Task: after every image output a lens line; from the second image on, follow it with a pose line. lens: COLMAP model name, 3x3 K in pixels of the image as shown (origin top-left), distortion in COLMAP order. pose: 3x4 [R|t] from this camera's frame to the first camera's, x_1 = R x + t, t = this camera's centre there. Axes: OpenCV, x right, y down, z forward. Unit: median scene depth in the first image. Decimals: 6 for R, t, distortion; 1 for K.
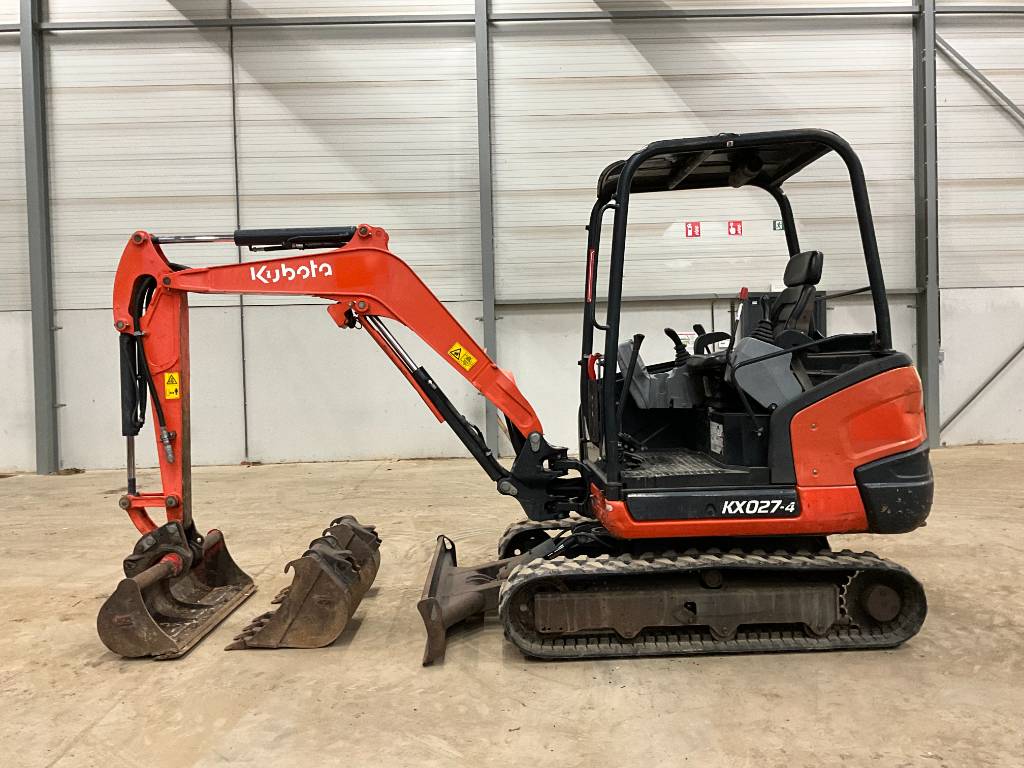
lens RADIAL K [[830.4, 0, 512.0], [0, 830.4, 384.0], [0, 0, 1]] dist [0.091487, -0.167686]
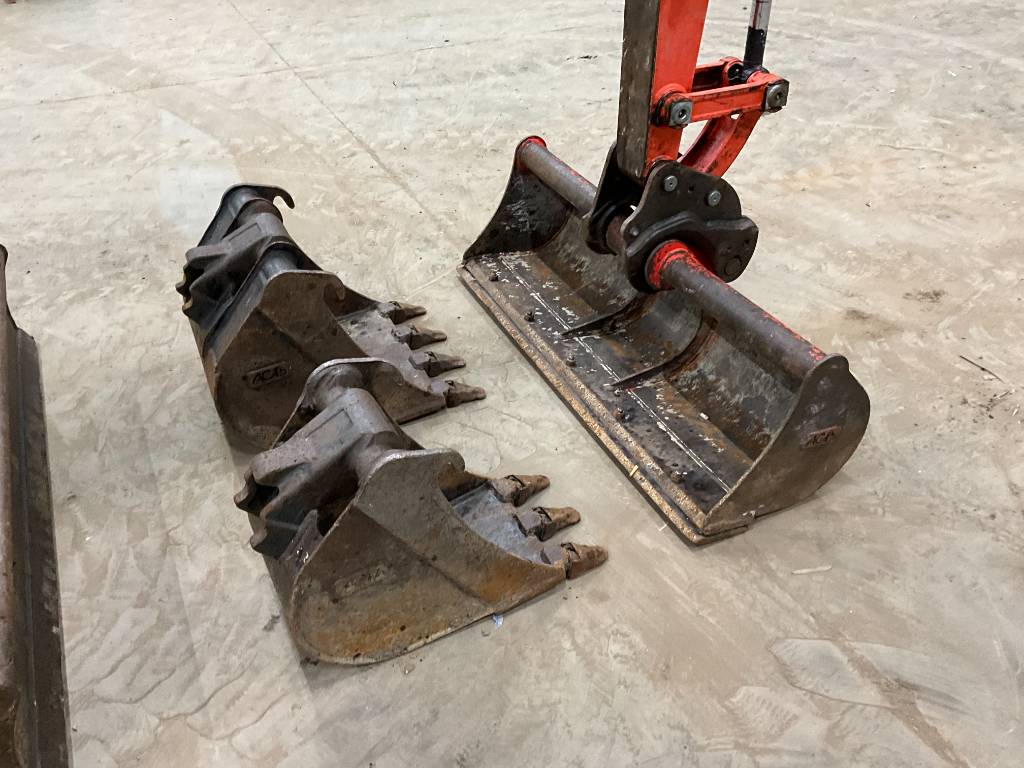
lens RADIAL K [[830.4, 0, 512.0], [0, 830.4, 384.0], [0, 0, 1]] dist [0.091487, -0.167686]
pose [[-0.906578, 0.279800, -0.315956, -0.198783], [0.022040, 0.779009, 0.626625, -0.005205], [0.421463, 0.561120, -0.712400, 1.455038]]
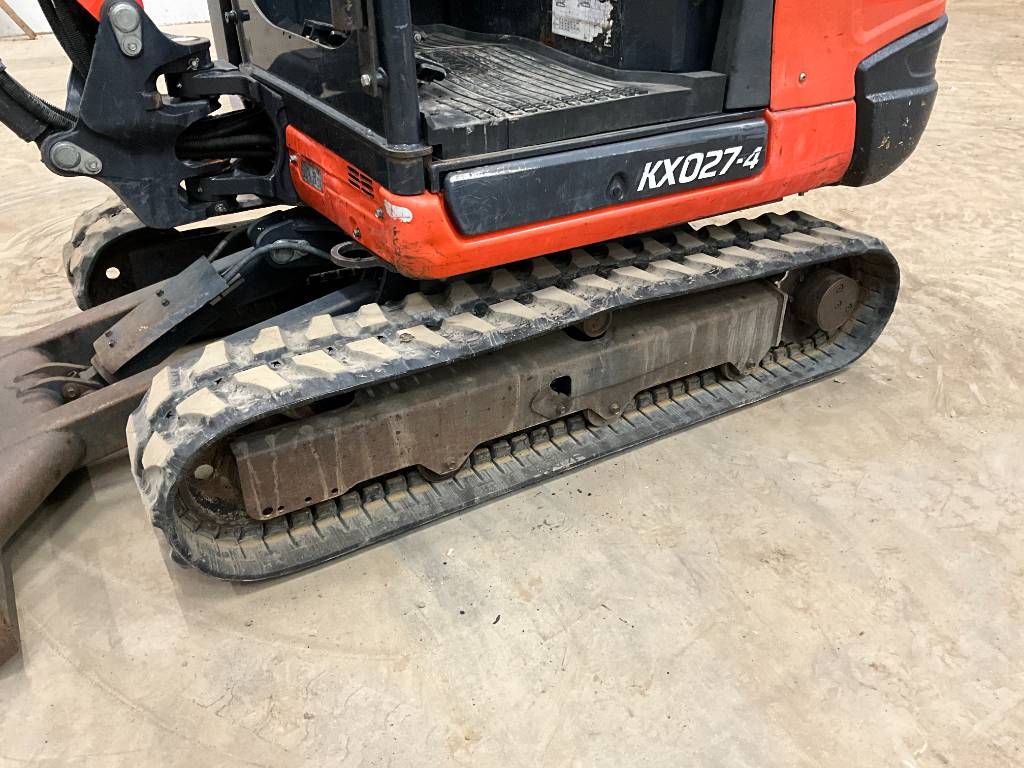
lens RADIAL K [[844.4, 0, 512.0], [0, 844.4, 384.0], [0, 0, 1]] dist [0.059514, -0.095153]
pose [[0.871592, -0.224327, 0.435894, -0.025479], [-0.010219, 0.880654, 0.473650, 0.029556], [-0.490125, -0.417284, 0.765279, 0.595890]]
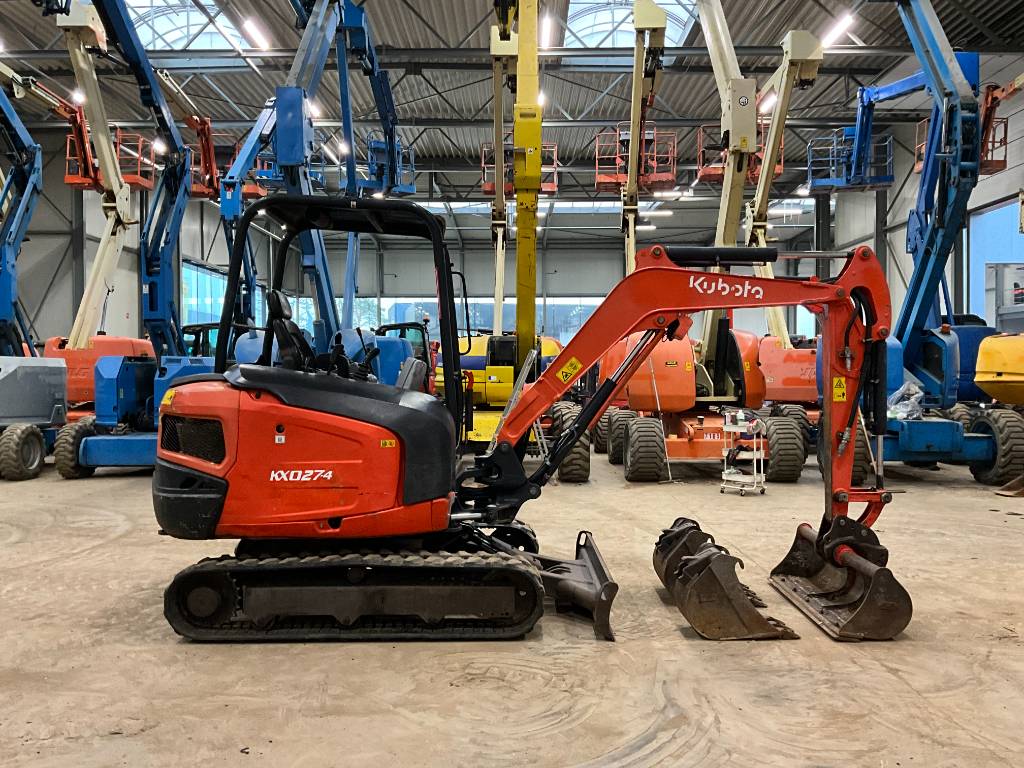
lens RADIAL K [[844.4, 0, 512.0], [0, 844.4, 384.0], [0, 0, 1]] dist [0.059514, -0.095153]
pose [[-0.999274, 0.028984, 0.024738, -0.012830], [0.029998, 0.998680, 0.041691, -0.070194], [-0.023497, 0.042403, -0.998824, 2.311458]]
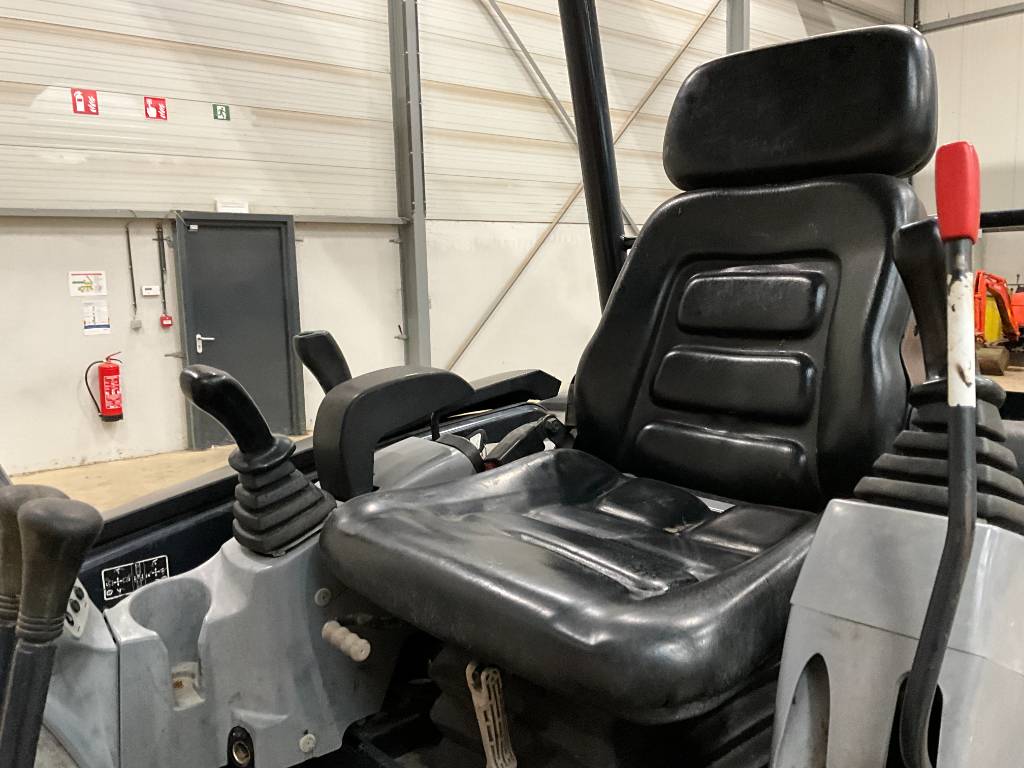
lens RADIAL K [[846.3, 0, 514.8], [0, 846.3, 377.8], [0, 0, 1]] dist [0.082188, -0.159895]
pose [[0.767989, -0.074796, 0.636080, 0.132282], [0.024923, 0.995895, 0.087014, -0.089085], [-0.639978, -0.050973, 0.766701, 0.896393]]
